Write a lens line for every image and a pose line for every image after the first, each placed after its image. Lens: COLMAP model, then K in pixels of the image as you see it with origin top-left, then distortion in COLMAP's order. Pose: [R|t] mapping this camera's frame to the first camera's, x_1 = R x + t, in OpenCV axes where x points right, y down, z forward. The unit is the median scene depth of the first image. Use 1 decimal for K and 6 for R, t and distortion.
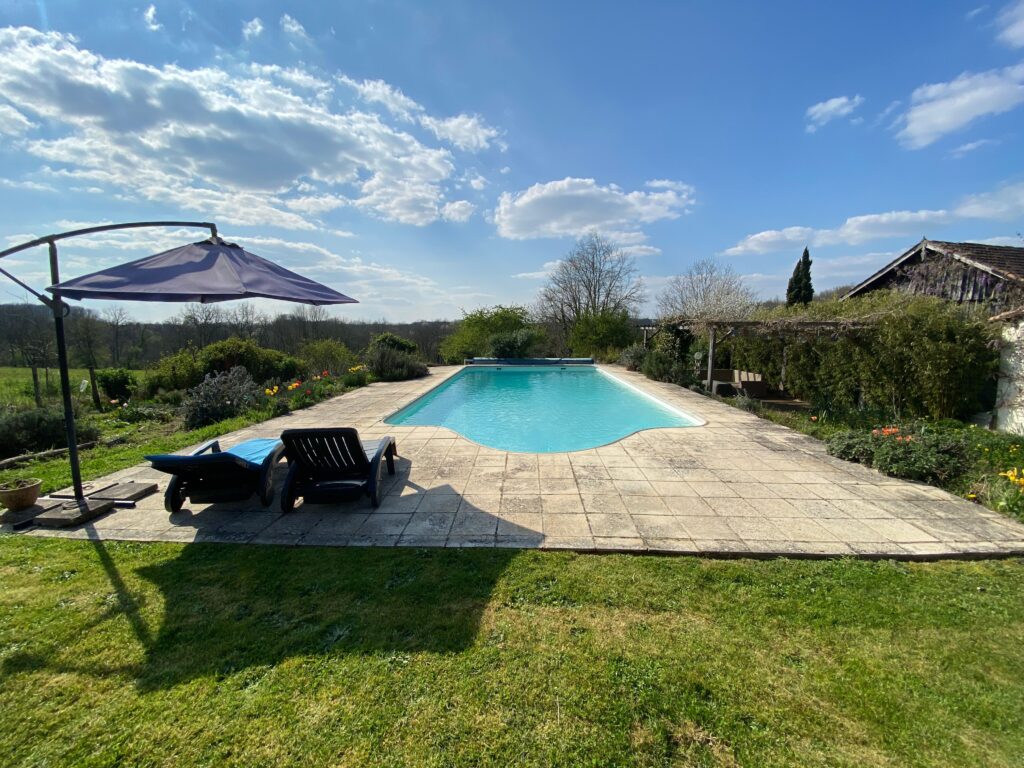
lens RADIAL K [[413.1, 0, 511.1], [0, 413.1, 379.4], [0, 0, 1]] dist [0.026016, -0.021756]
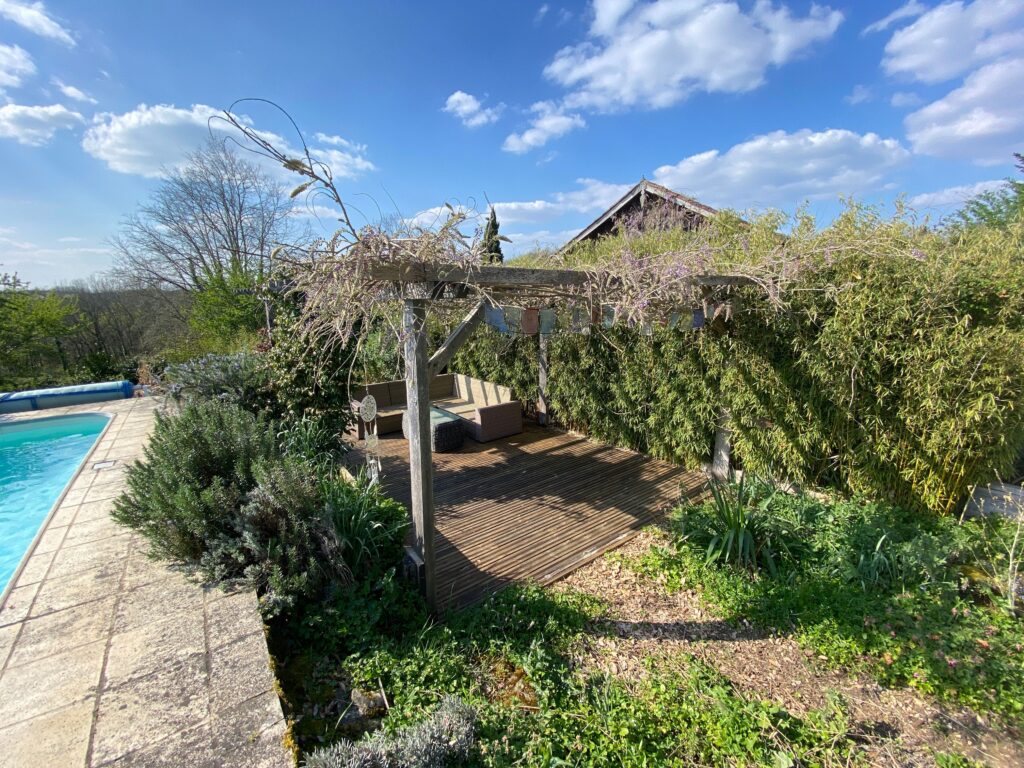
lens RADIAL K [[413.1, 0, 511.1], [0, 413.1, 379.4], [0, 0, 1]] dist [0.026016, -0.021756]
pose [[0.777347, -0.138599, 0.613614, 0.284623], [0.092732, 0.990018, 0.106141, -0.072769], [-0.622200, -0.025607, 0.782439, 0.581934]]
